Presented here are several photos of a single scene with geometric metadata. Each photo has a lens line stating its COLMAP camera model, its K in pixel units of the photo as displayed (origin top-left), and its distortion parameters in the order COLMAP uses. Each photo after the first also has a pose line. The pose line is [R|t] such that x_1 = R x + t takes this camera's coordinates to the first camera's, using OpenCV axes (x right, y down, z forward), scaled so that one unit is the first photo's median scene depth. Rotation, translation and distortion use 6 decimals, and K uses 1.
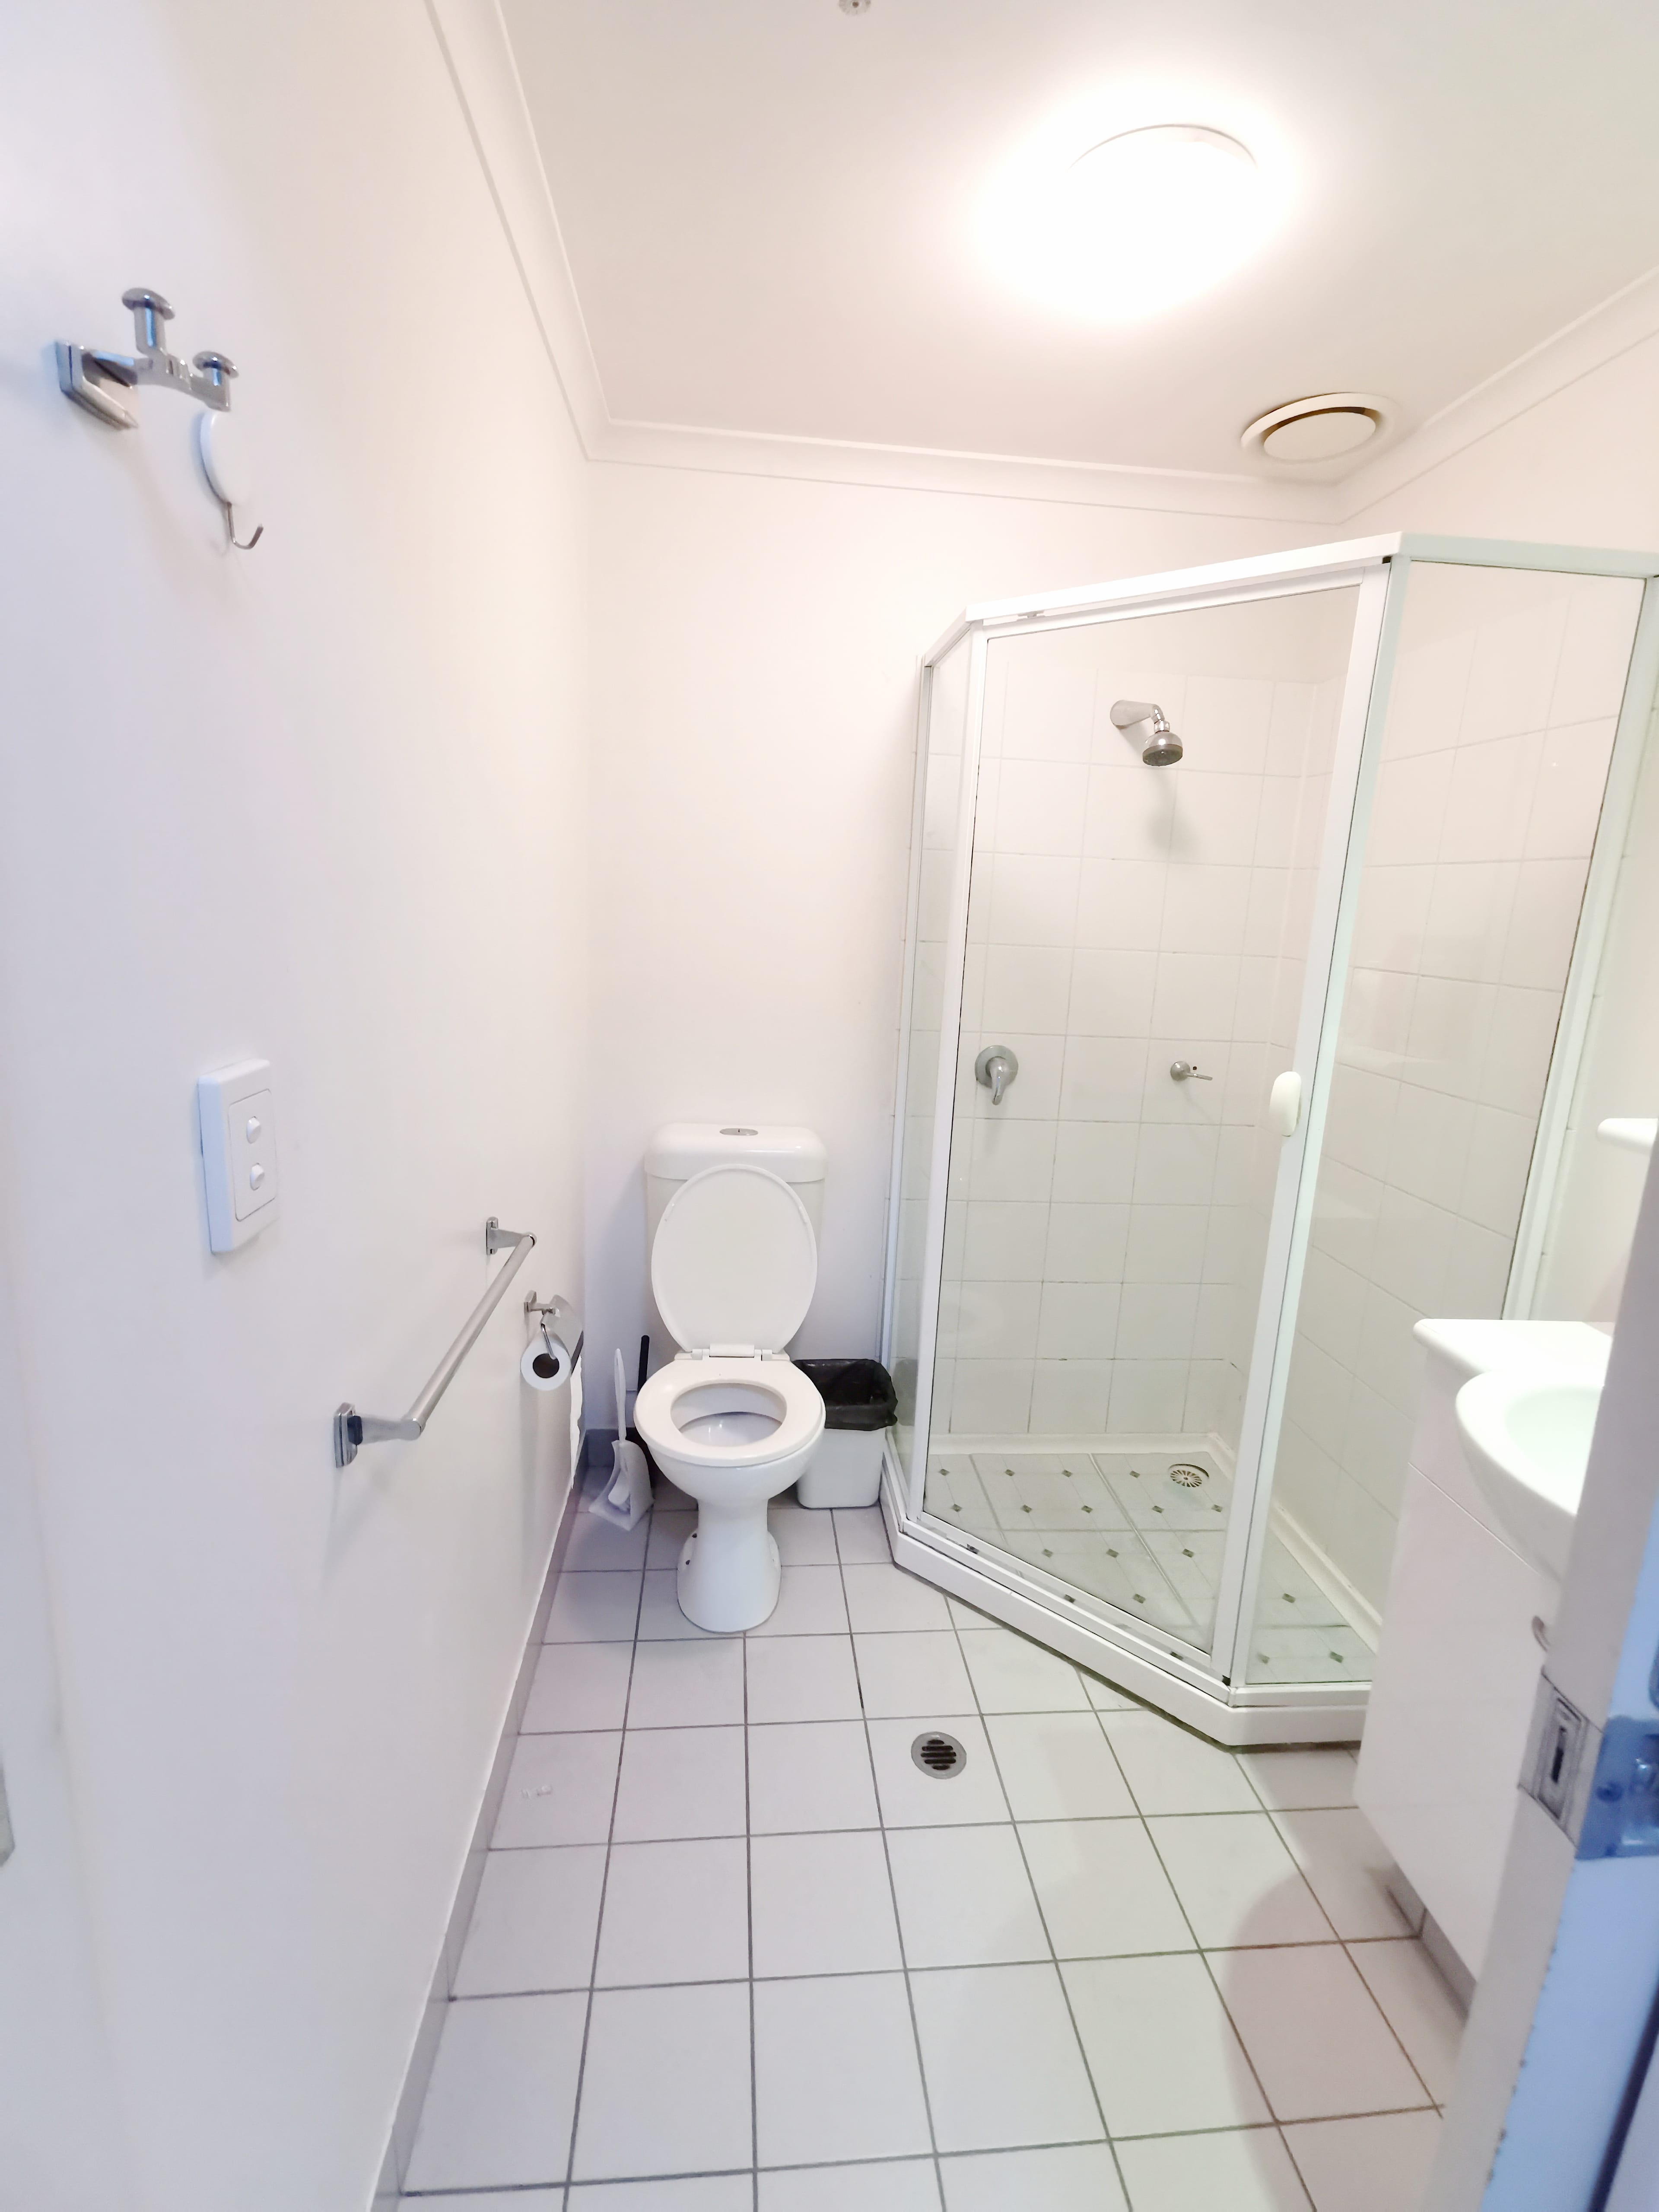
lens RADIAL K [[1023.6, 0, 822.8], [0, 1023.6, 1096.1], [0, 0, 1]] dist [0.010914, -0.000032]
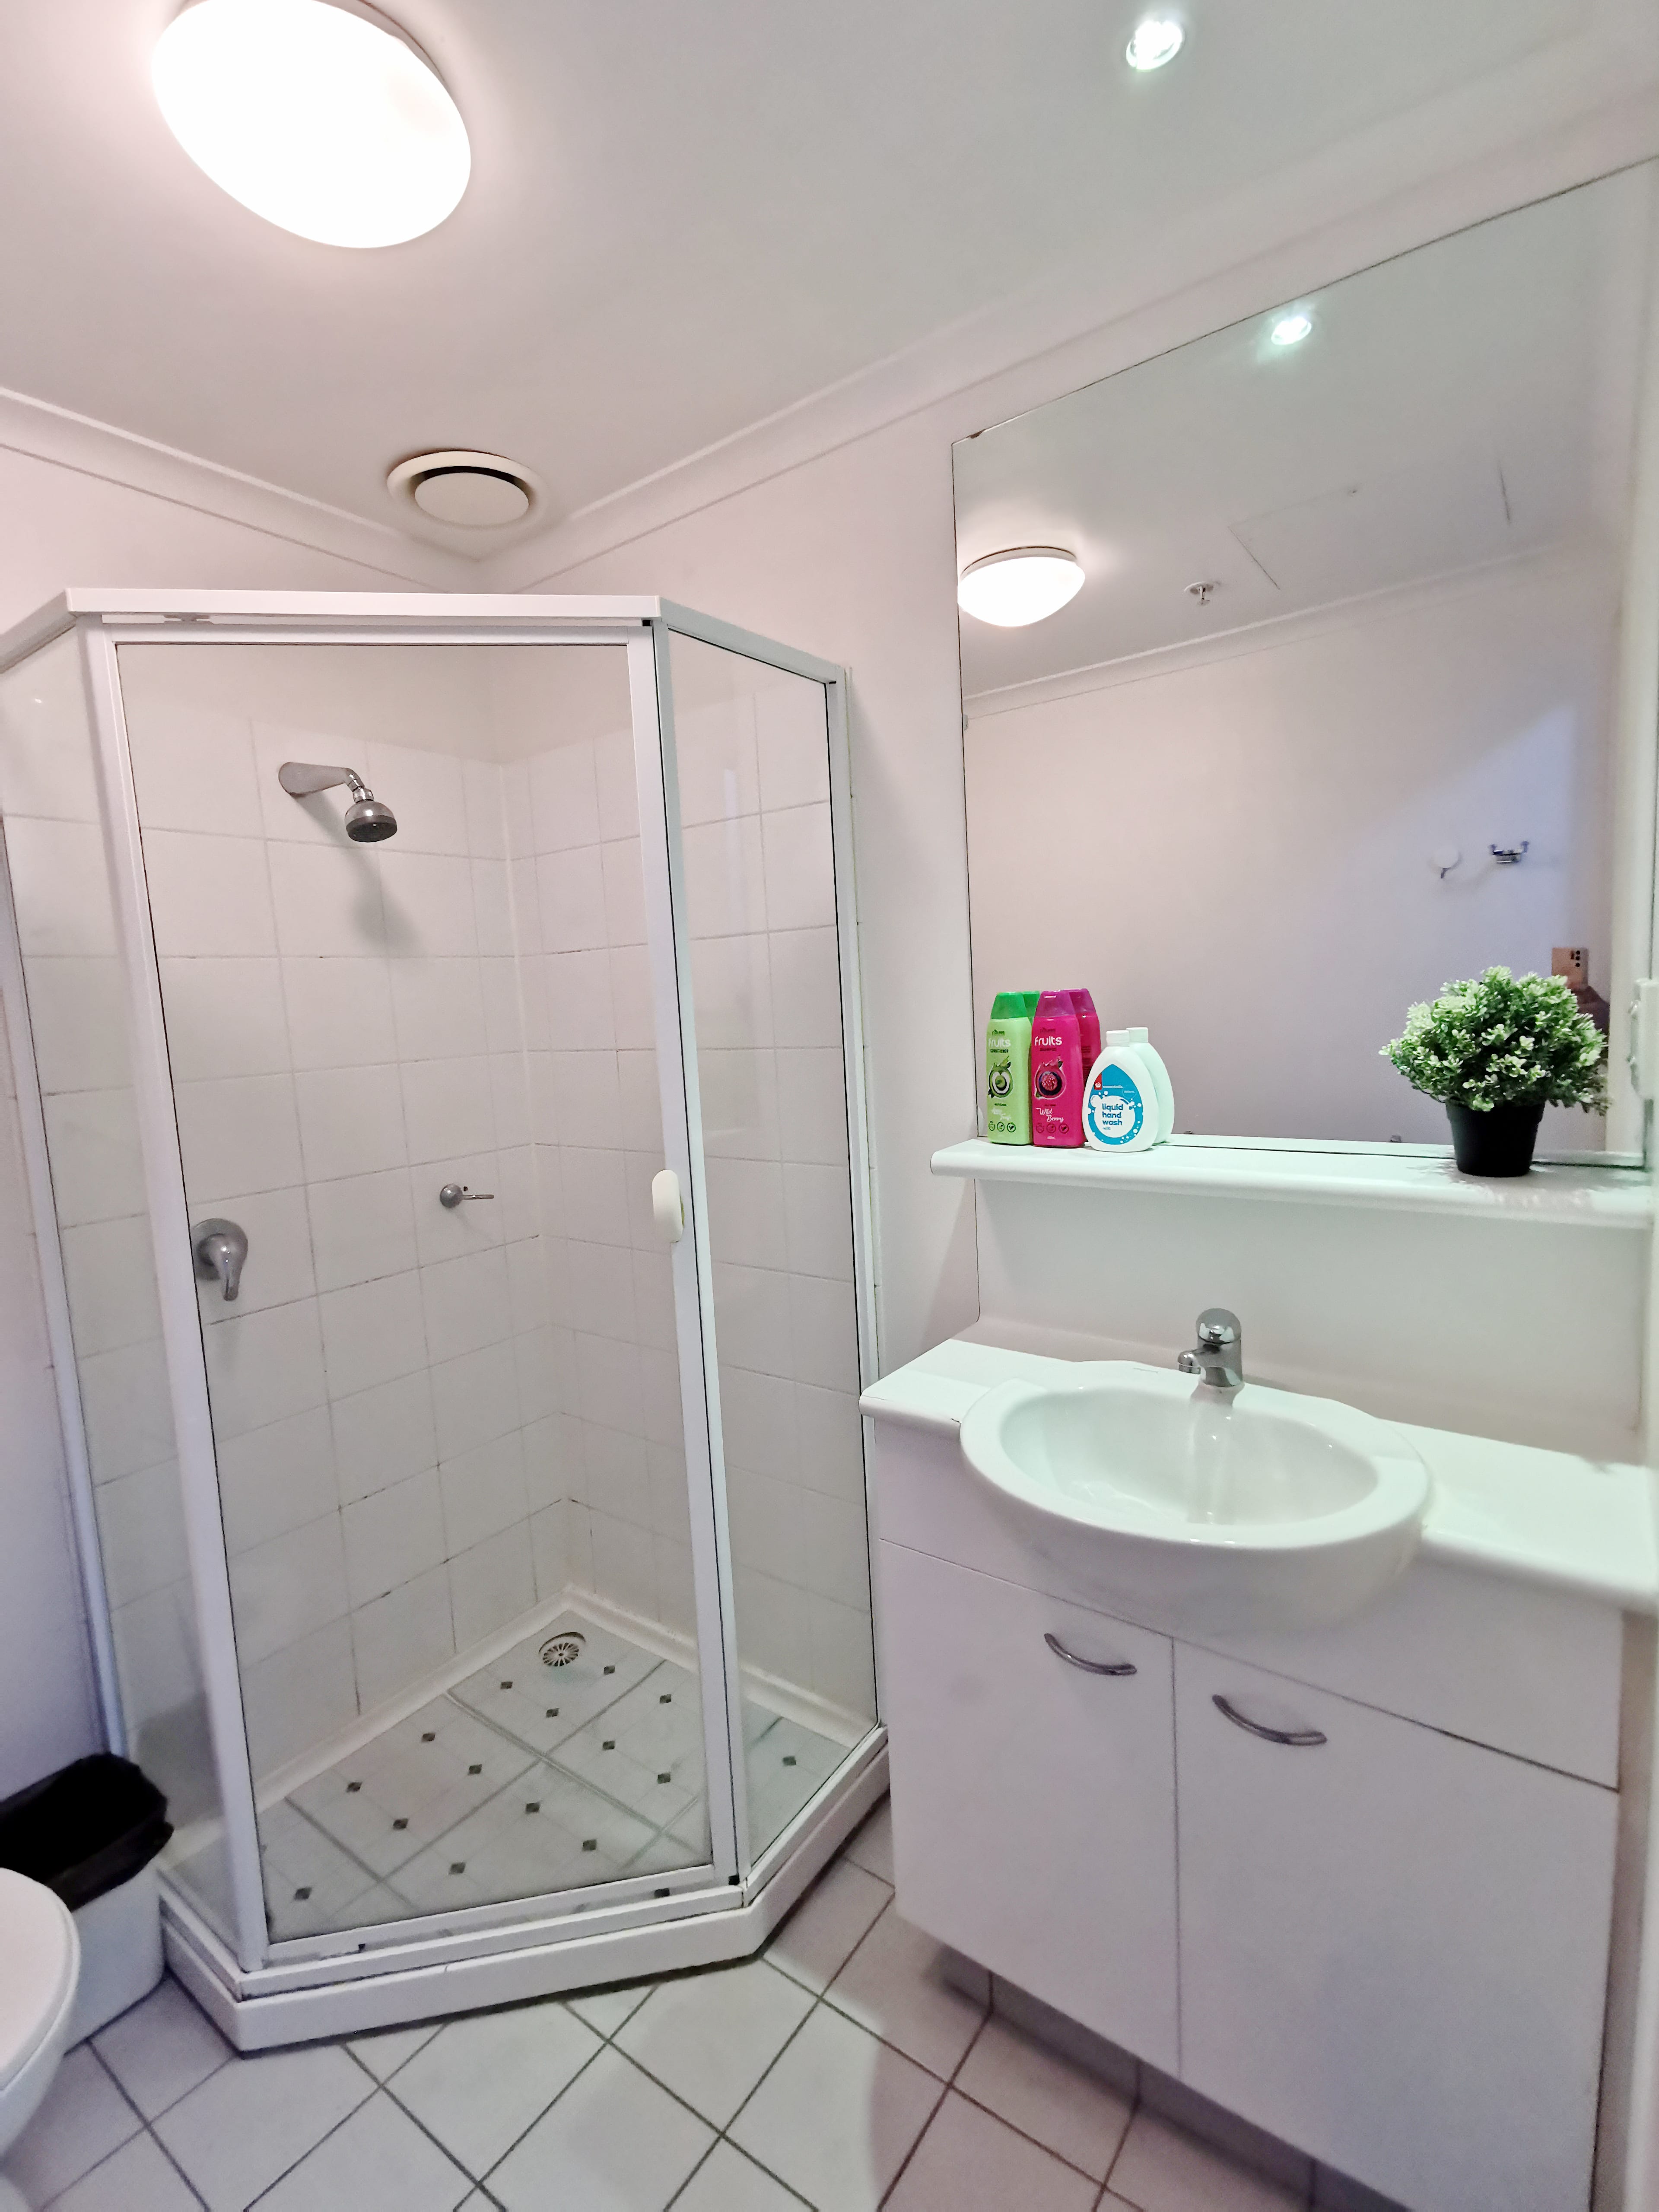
lens RADIAL K [[1005.5, 0, 836.4], [0, 1005.5, 1096.3], [0, 0, 1]] dist [0.029127, -0.017937]
pose [[0.648801, -0.156159, 0.744762, -0.067196], [0.226554, 0.973975, 0.006857, -0.044155], [-0.726450, 0.164280, 0.667294, 0.222618]]
